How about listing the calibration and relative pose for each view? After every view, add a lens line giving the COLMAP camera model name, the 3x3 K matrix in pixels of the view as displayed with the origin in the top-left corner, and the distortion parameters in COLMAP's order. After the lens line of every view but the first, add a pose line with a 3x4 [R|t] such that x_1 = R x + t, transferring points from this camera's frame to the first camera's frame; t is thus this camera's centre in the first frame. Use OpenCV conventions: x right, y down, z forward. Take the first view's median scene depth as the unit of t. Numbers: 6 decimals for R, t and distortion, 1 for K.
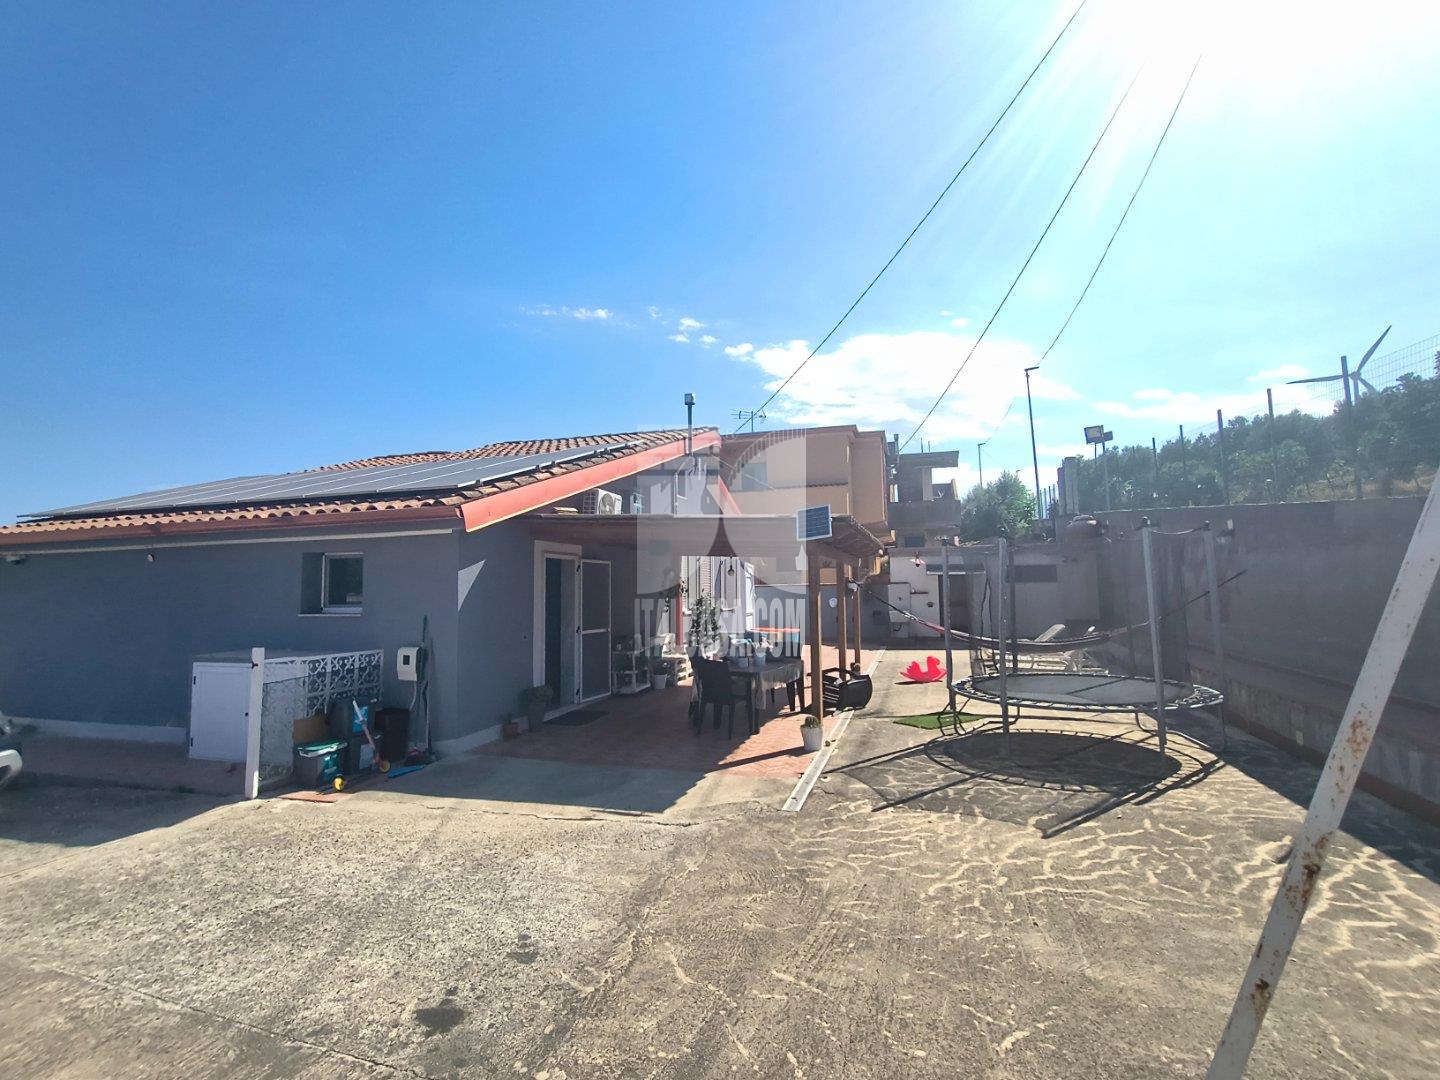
lens RADIAL K [[647.1, 0, 721.9], [0, 647.1, 537.6], [0, 0, 1]] dist [-0.005849, 0.002377]
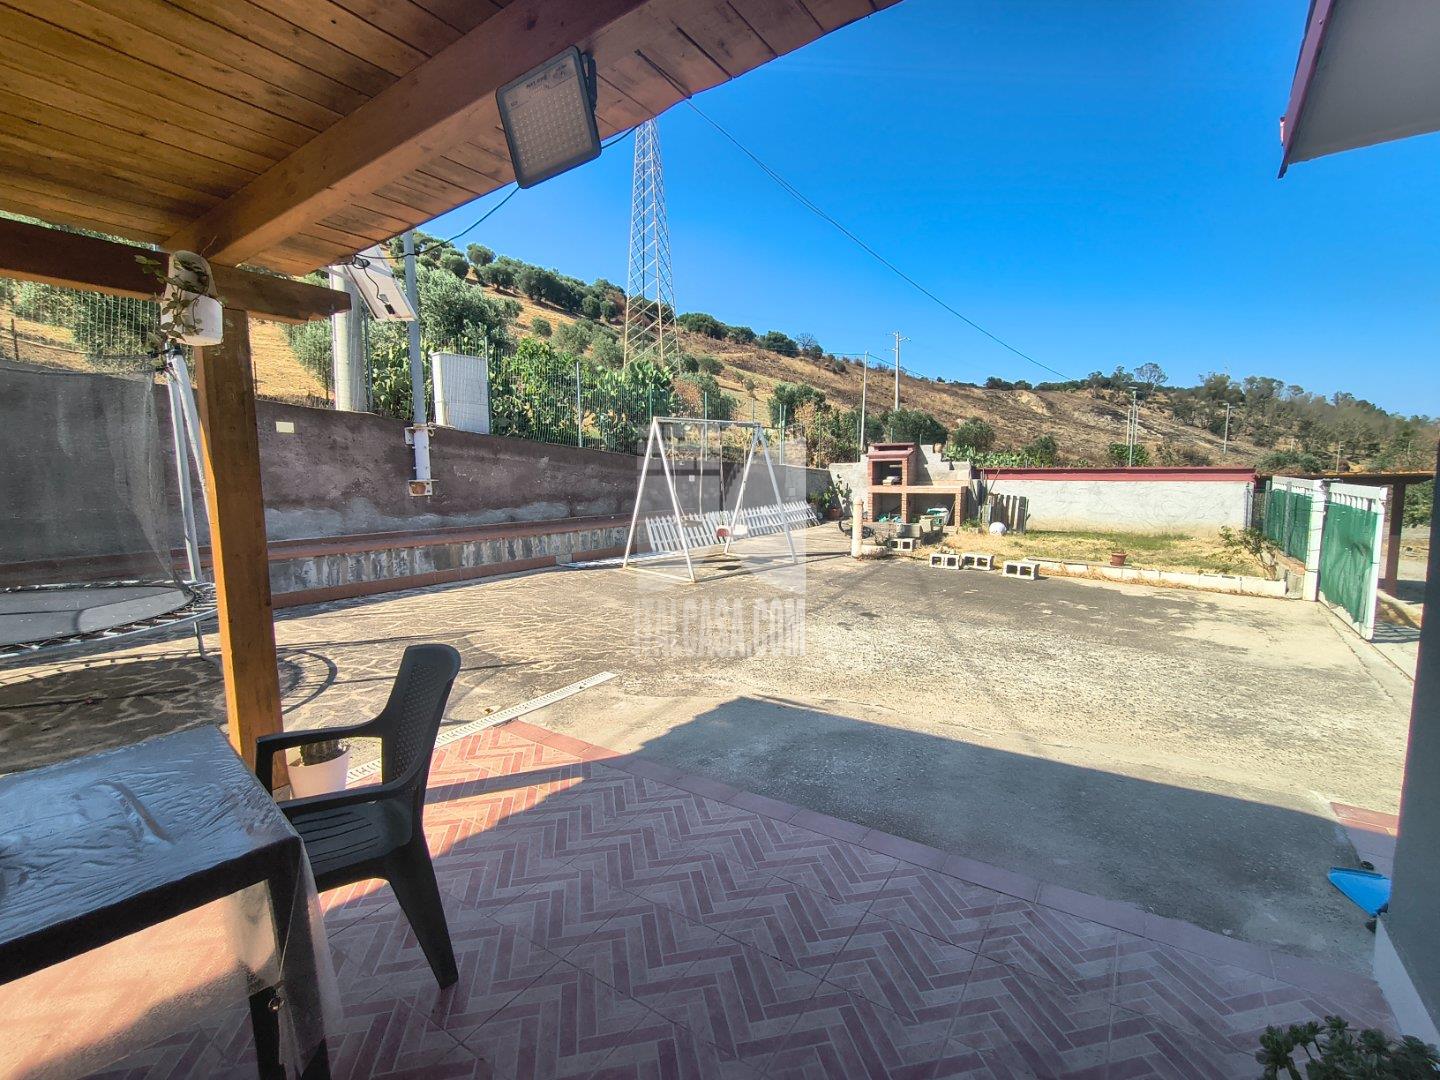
lens RADIAL K [[647.1, 0, 719.4], [0, 647.1, 543.0], [0, 0, 1]] dist [-0.005849, 0.002377]
pose [[-0.957663, -0.009936, 0.287721, -0.305882], [-0.000830, 0.999495, 0.031751, 0.201272], [-0.287891, 0.030168, -0.957188, 1.811549]]
